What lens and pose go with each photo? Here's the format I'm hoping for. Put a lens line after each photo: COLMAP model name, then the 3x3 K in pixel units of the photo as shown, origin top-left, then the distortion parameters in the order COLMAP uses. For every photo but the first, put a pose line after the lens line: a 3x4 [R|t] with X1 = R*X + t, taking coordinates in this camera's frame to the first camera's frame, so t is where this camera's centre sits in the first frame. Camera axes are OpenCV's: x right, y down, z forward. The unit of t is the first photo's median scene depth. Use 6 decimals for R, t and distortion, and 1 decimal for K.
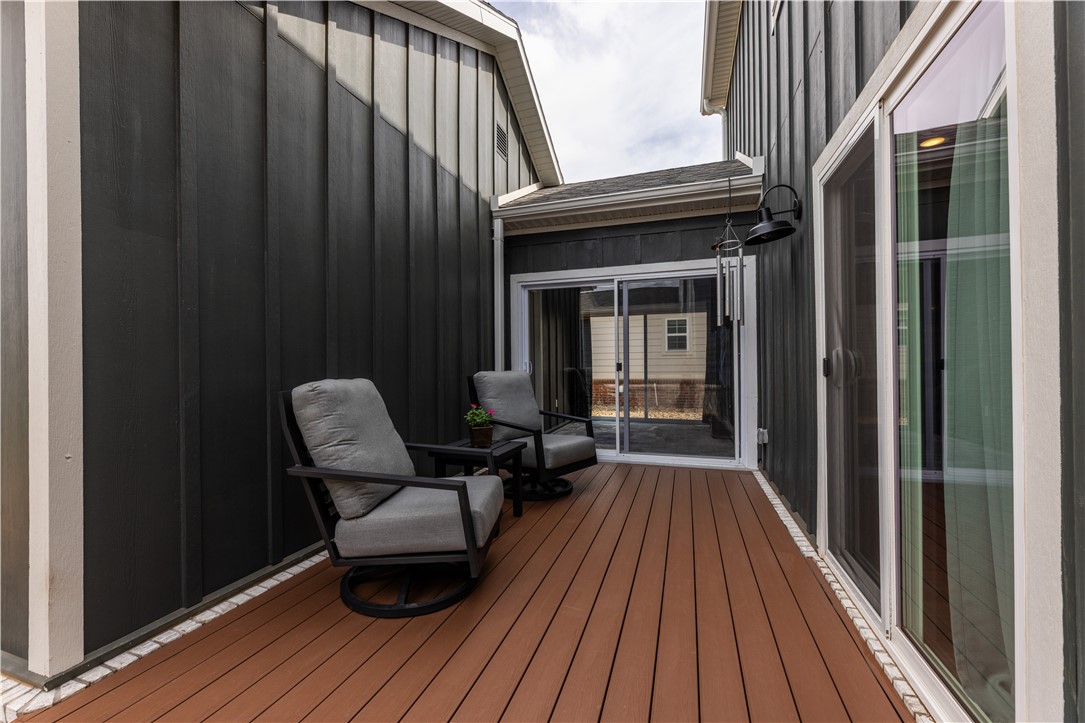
lens RADIAL K [[441.1, 0, 536.7], [0, 441.1, 361.8], [0, 0, 1]] dist [-0.000408, 0.000276]
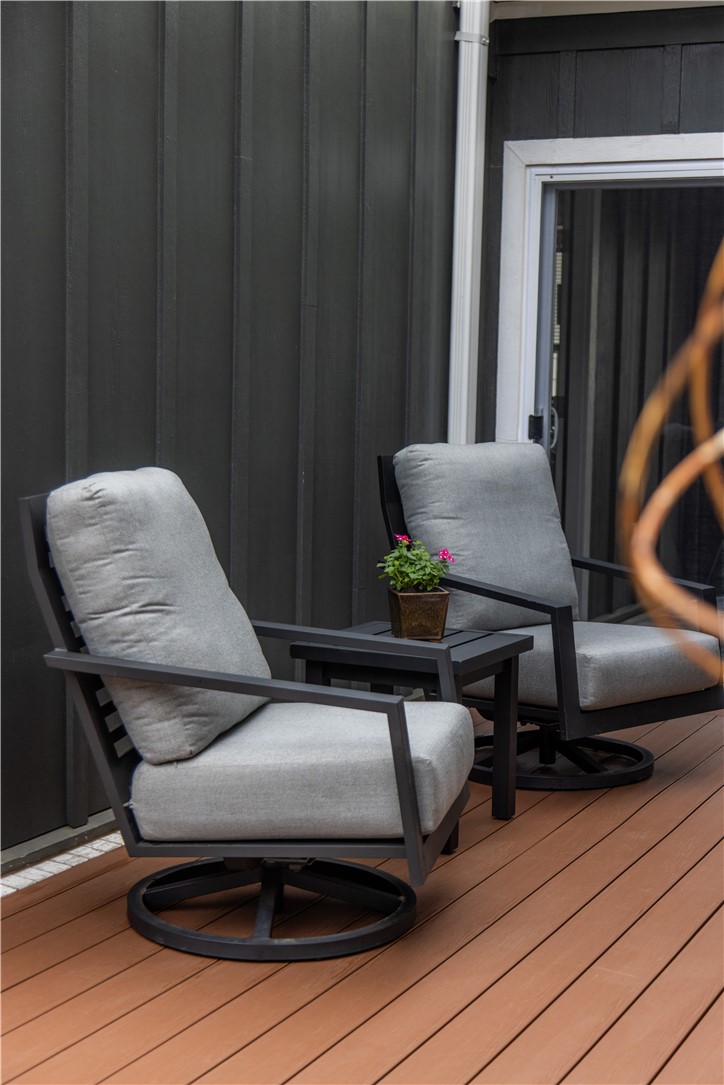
lens RADIAL K [[1645.4, 0, 362.0], [0, 1645.4, 542.5], [0, 0, 1]] dist [0.108634, -0.009005]
pose [[0.990683, 0.043016, -0.129213, 0.020281], [-0.029019, 0.993692, 0.108320, -0.087520], [0.133057, -0.103561, 0.985683, -0.716957]]
